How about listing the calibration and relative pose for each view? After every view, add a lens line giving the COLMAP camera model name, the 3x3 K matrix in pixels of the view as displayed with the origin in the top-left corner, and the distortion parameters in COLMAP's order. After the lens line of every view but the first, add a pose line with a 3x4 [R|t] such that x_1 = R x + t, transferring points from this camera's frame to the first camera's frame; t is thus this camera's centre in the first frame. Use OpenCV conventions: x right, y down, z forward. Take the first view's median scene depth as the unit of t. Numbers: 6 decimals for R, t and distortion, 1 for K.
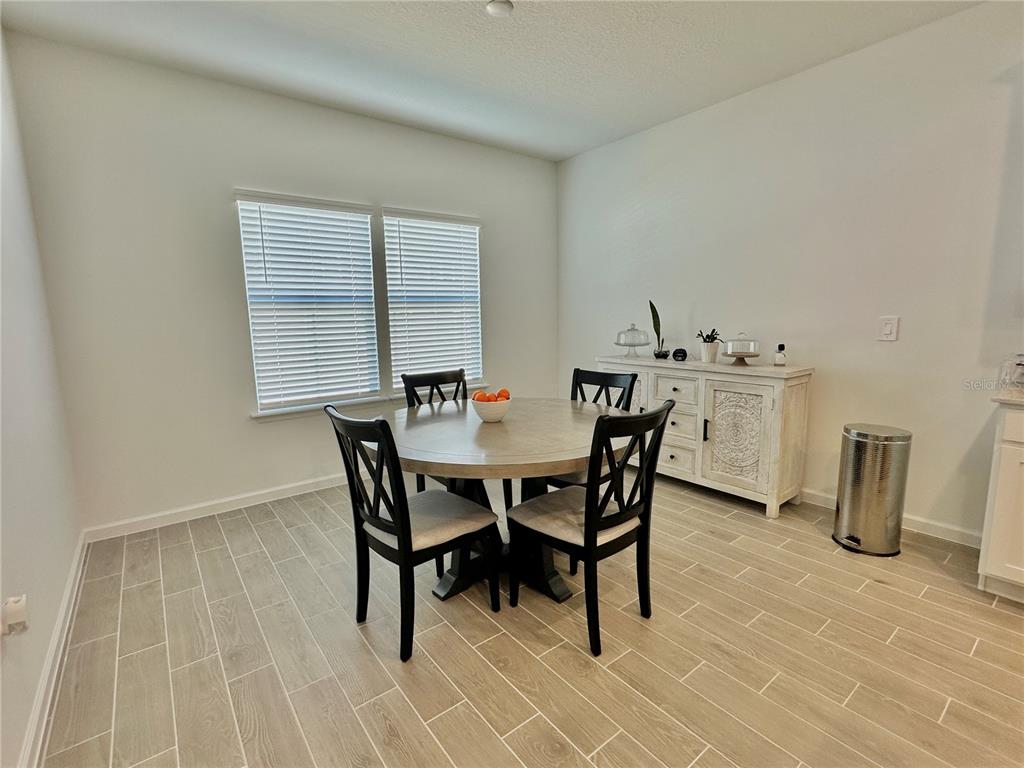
lens RADIAL K [[476.2, 0, 513.9], [0, 476.2, 387.8], [0, 0, 1]] dist [-0.002381, -0.000184]
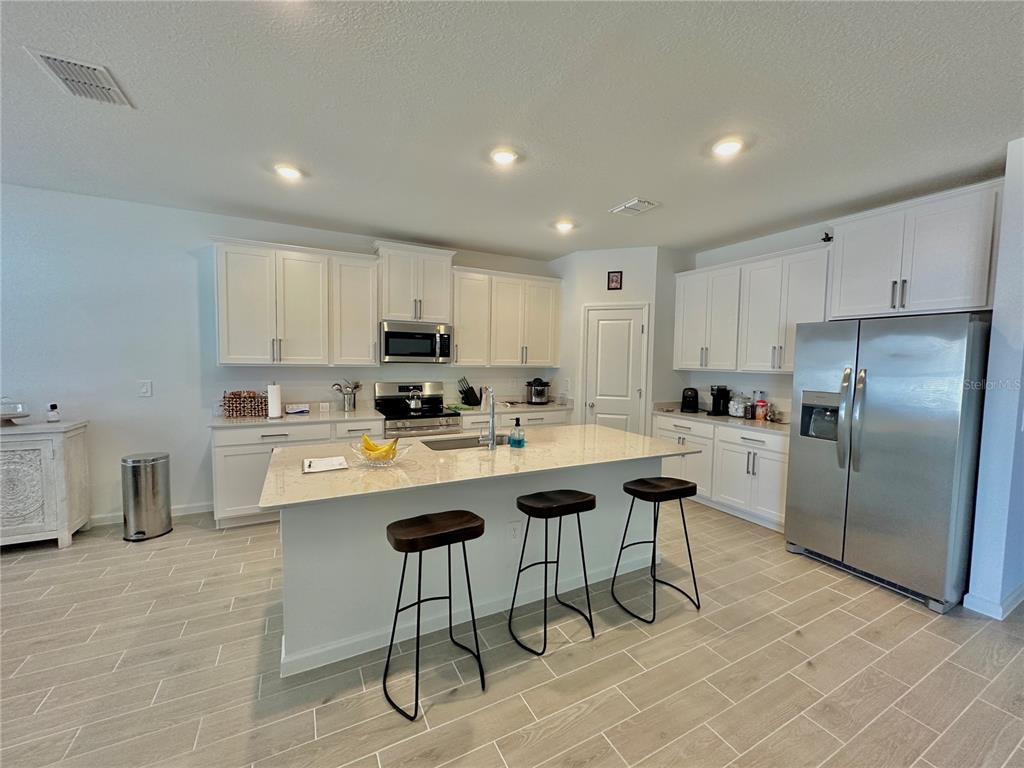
lens RADIAL K [[408.0, 0, 512.4], [0, 408.0, 384.4], [0, 0, 1]] dist [-0.001886, 0.000332]
pose [[0.179501, -0.038941, 0.982987, -0.266623], [0.129159, 0.991500, 0.015693, -0.007474], [-0.975242, 0.124145, 0.183005, -0.365914]]
